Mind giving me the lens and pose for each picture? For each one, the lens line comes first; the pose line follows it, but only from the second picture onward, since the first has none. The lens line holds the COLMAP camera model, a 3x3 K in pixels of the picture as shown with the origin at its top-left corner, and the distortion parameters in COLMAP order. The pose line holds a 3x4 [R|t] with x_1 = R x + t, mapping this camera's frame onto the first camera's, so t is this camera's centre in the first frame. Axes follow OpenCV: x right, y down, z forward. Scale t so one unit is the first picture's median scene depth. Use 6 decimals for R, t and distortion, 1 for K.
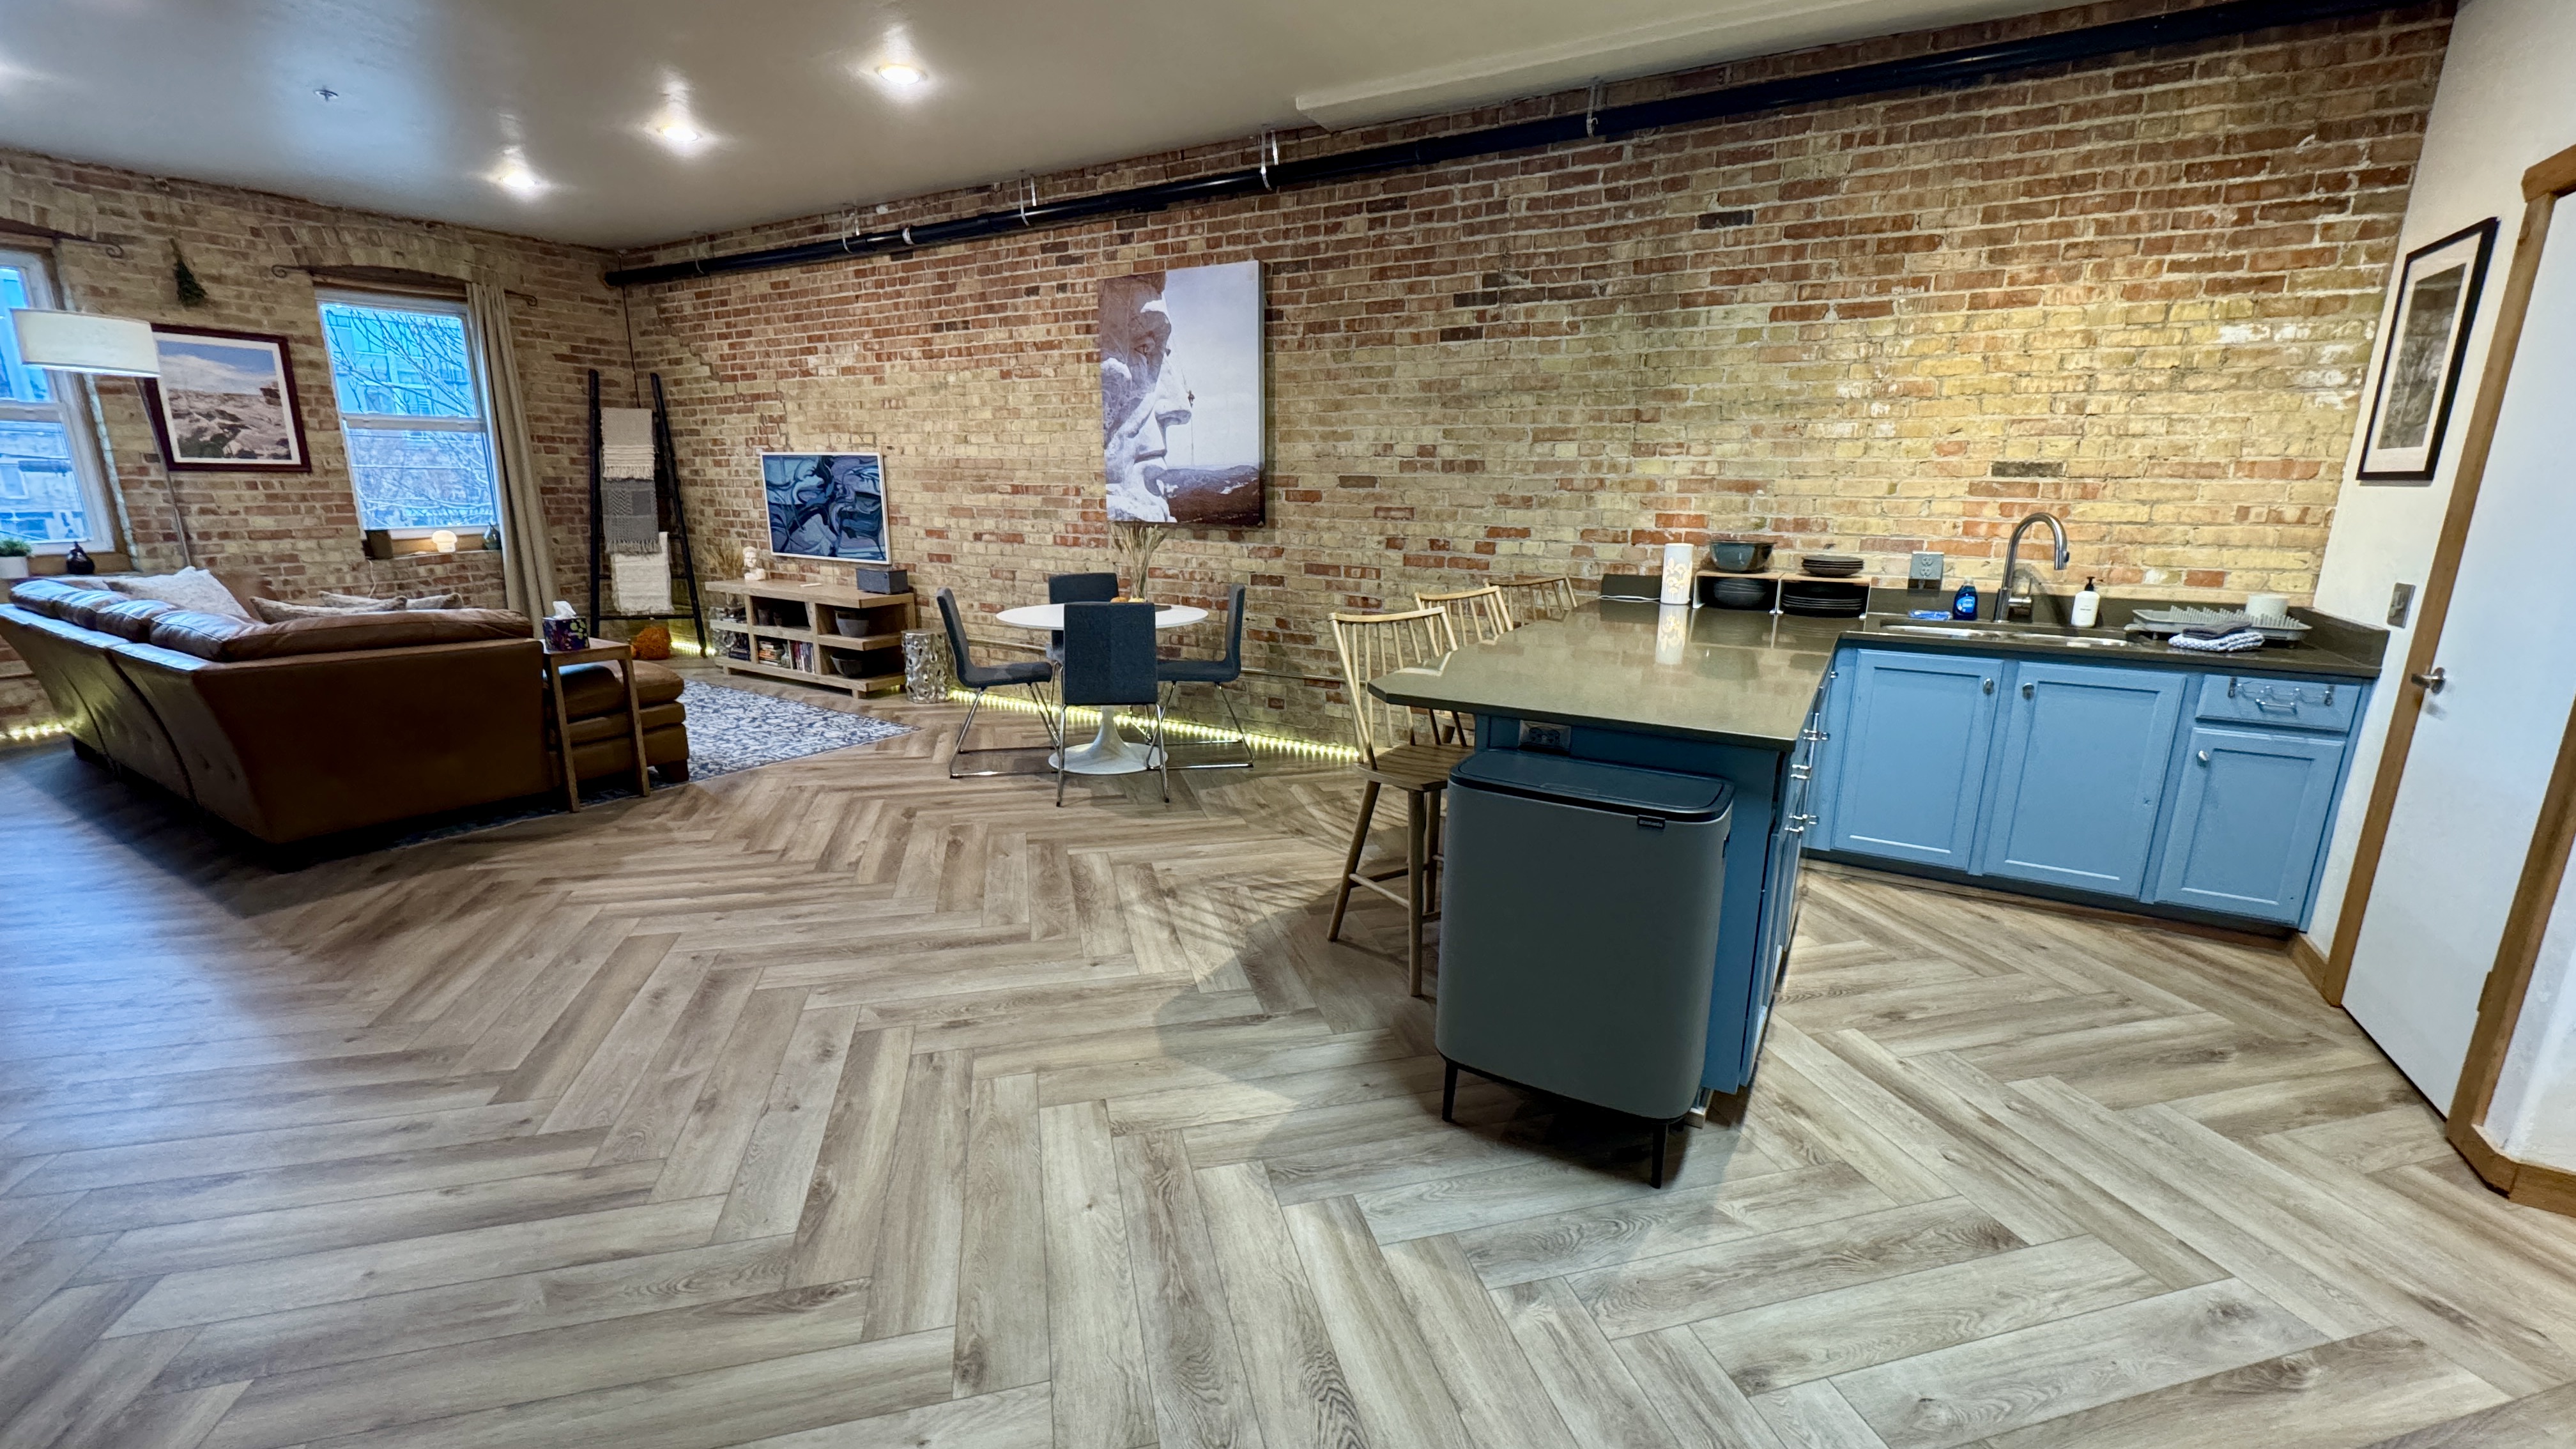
lens RADIAL K [[1026.5, 0, 1289.1], [0, 1026.5, 723.3], [0, 0, 1]] dist [-0.000245, -0.000117]
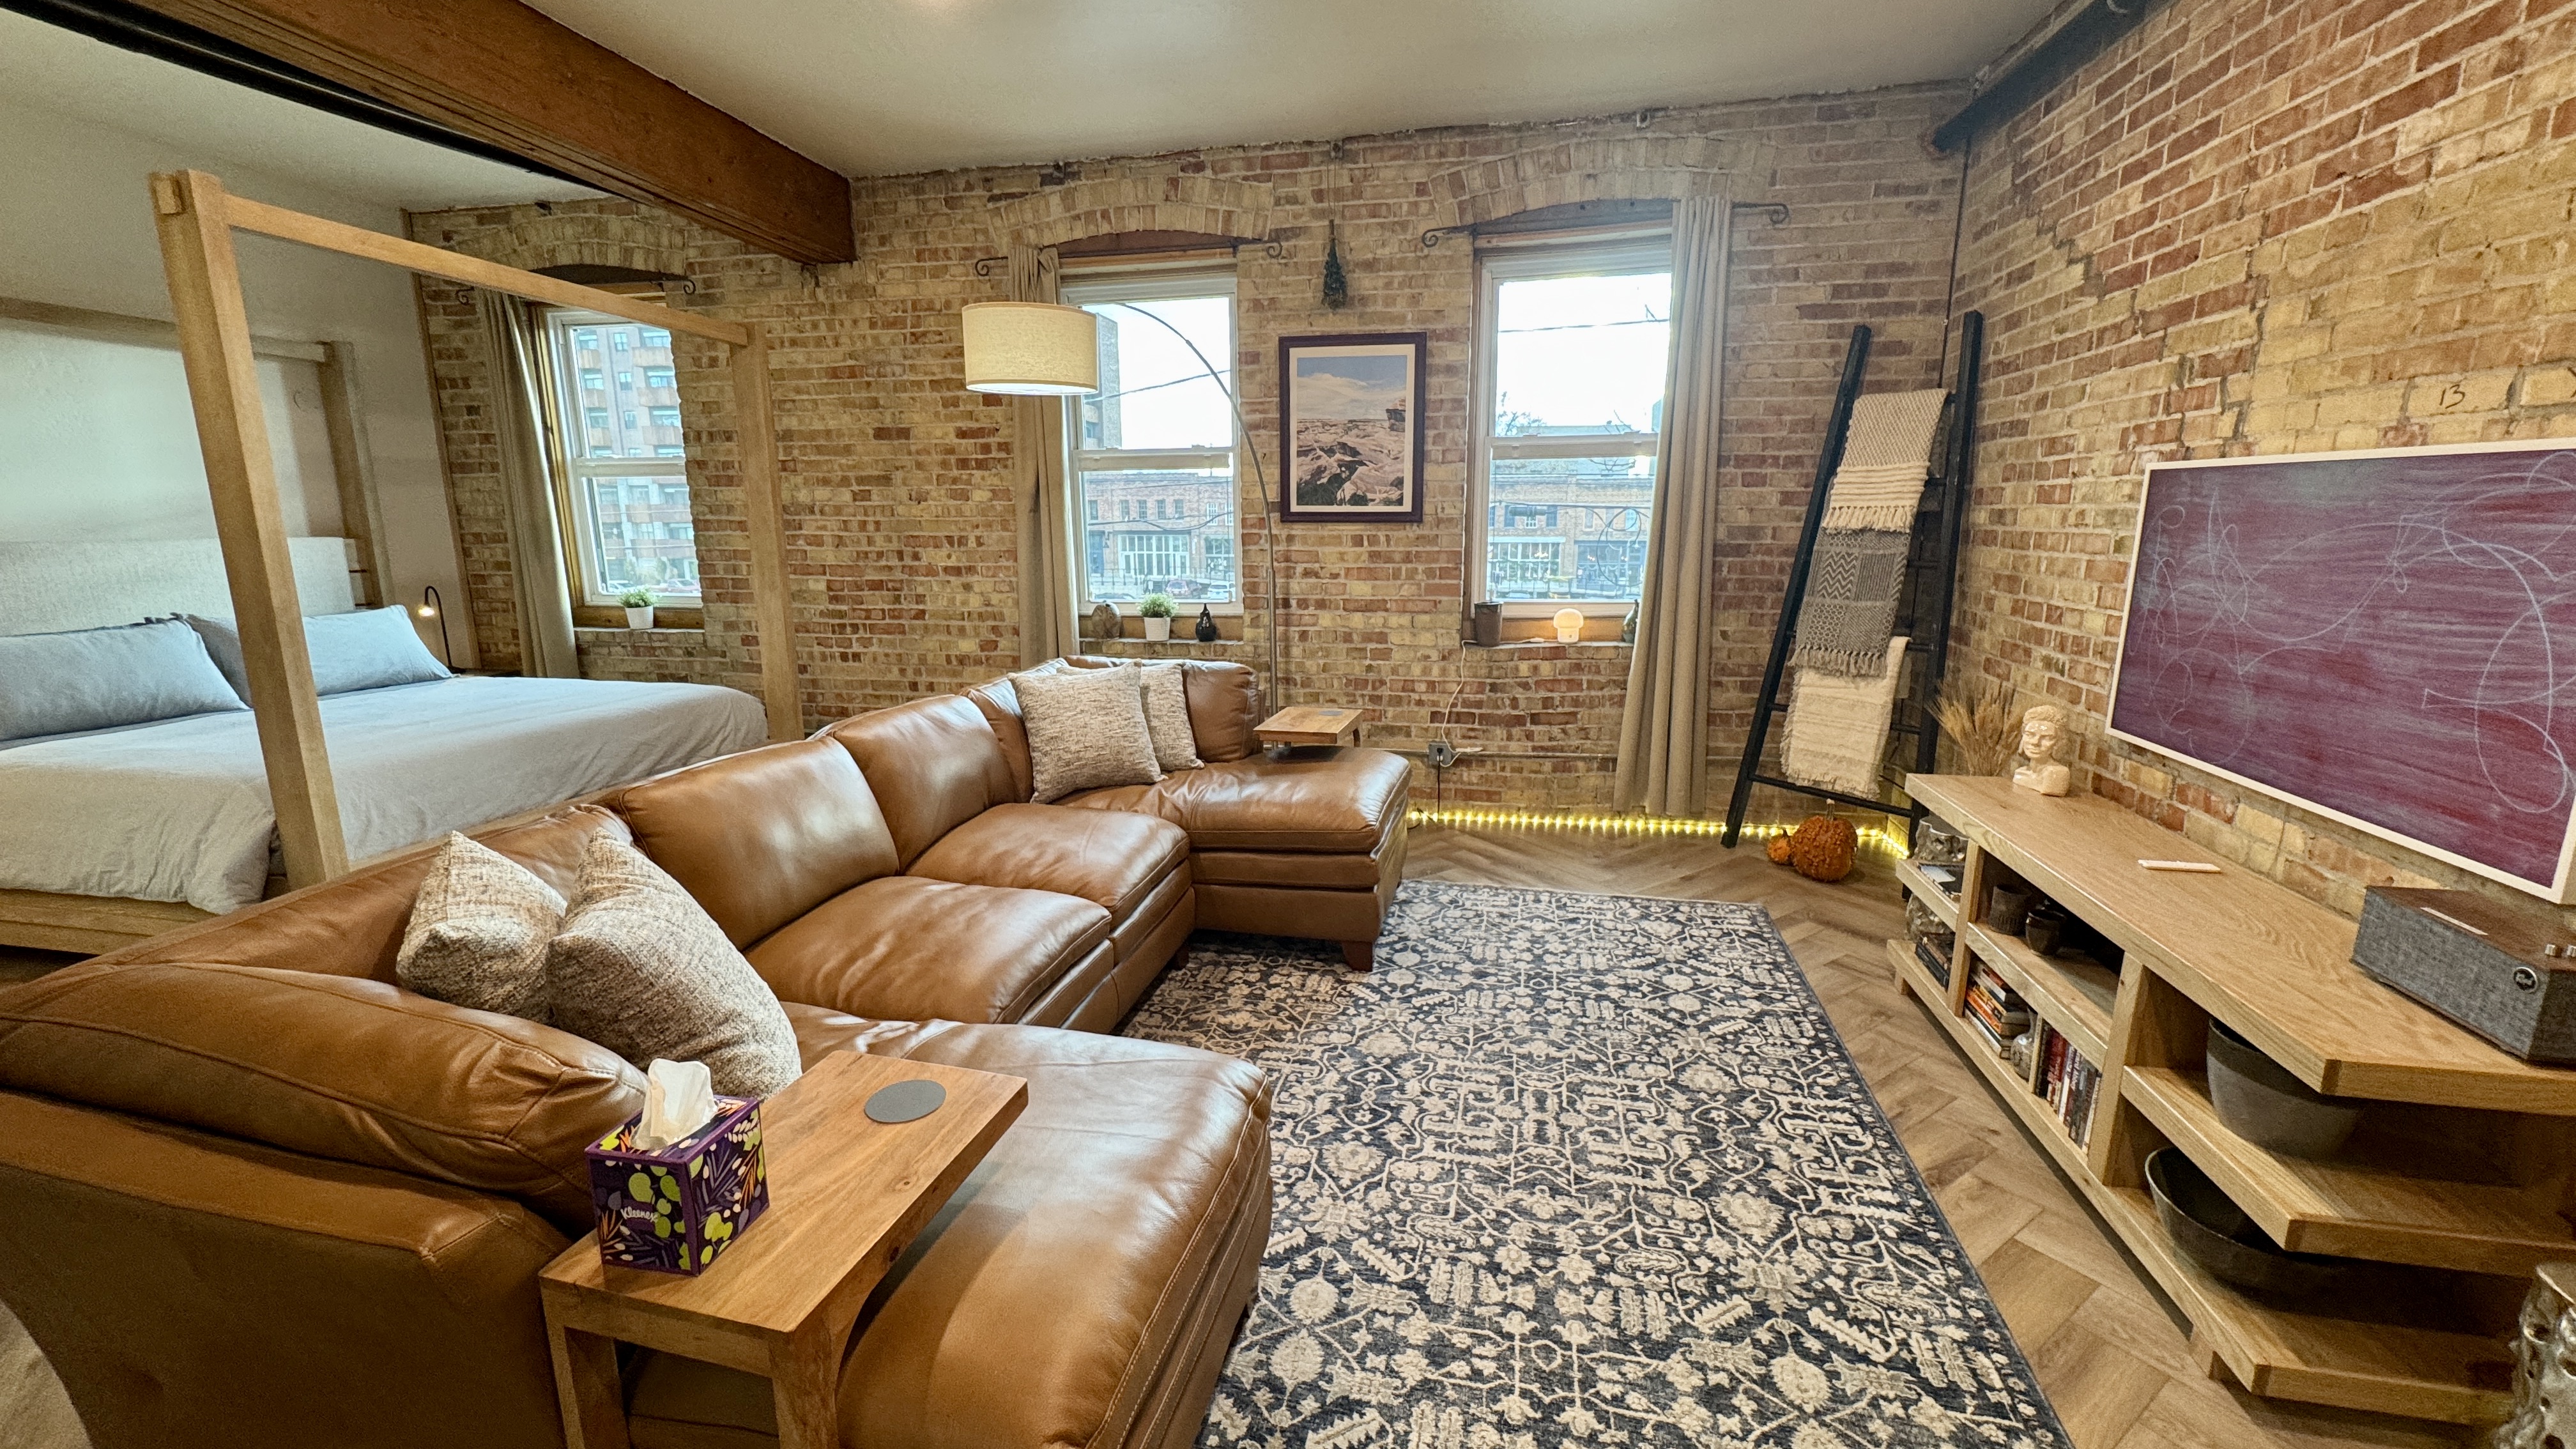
lens RADIAL K [[1026.5, 0, 1285.5], [0, 1026.5, 727.4], [0, 0, 1]] dist [-0.000245, -0.000117]
pose [[0.321991, 0.183697, -0.928750, -0.268511], [-0.211708, 0.970124, 0.118483, -0.157557], [0.922769, 0.158473, 0.351261, 0.630994]]
